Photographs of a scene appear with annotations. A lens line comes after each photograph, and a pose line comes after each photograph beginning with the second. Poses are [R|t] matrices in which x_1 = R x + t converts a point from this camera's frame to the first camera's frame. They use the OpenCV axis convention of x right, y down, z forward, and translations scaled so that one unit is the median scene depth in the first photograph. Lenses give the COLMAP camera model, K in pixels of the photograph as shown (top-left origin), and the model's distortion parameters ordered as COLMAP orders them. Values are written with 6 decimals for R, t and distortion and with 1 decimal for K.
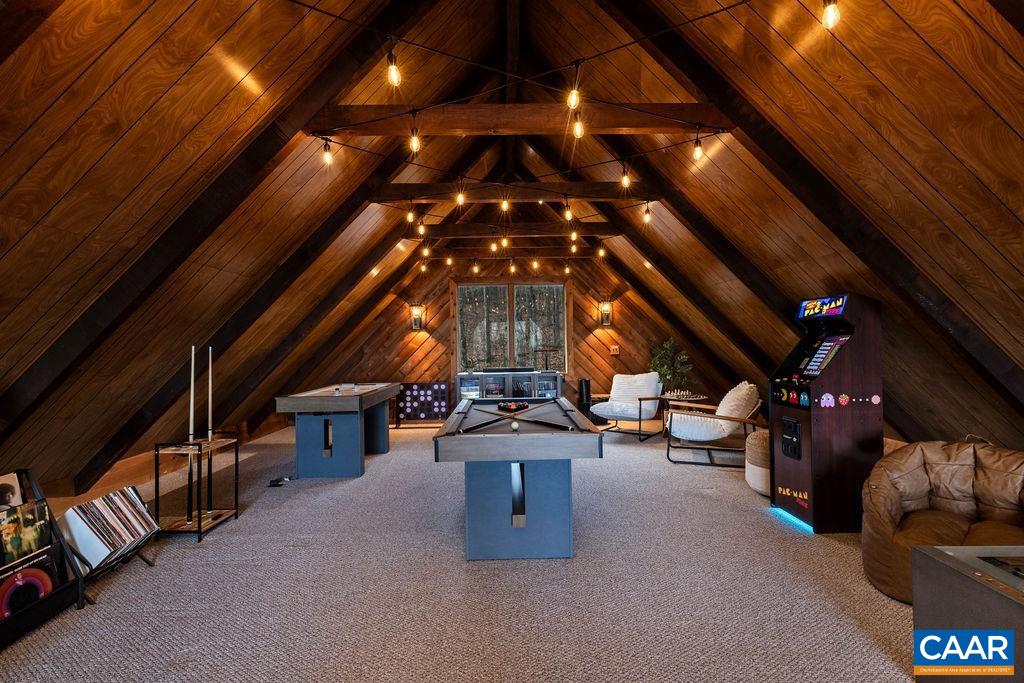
lens RADIAL K [[456.1, 0, 509.4], [0, 456.1, 341.8], [0, 0, 1]] dist [0.004975, 0.000423]
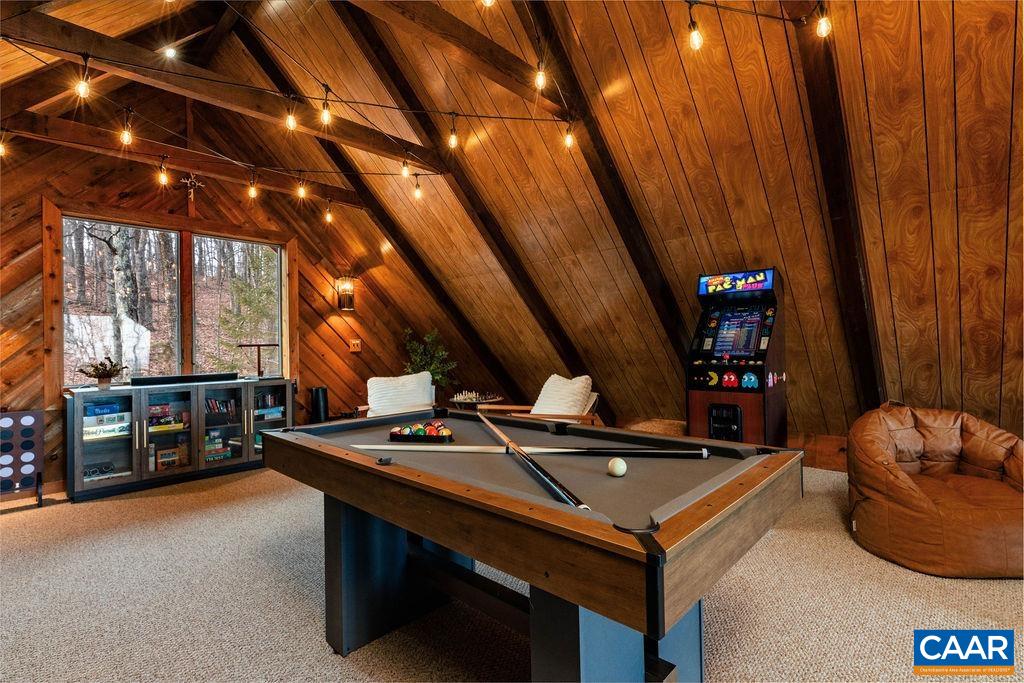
lens RADIAL K [[478.8, 0, 520.2], [0, 478.8, 339.8], [0, 0, 1]] dist [-0.005507, -0.000045]
pose [[0.692056, 0.012831, 0.721729, -0.149117], [0.004000, 0.999759, -0.021608, 0.027852], [-0.721832, 0.017841, 0.691838, 0.292996]]
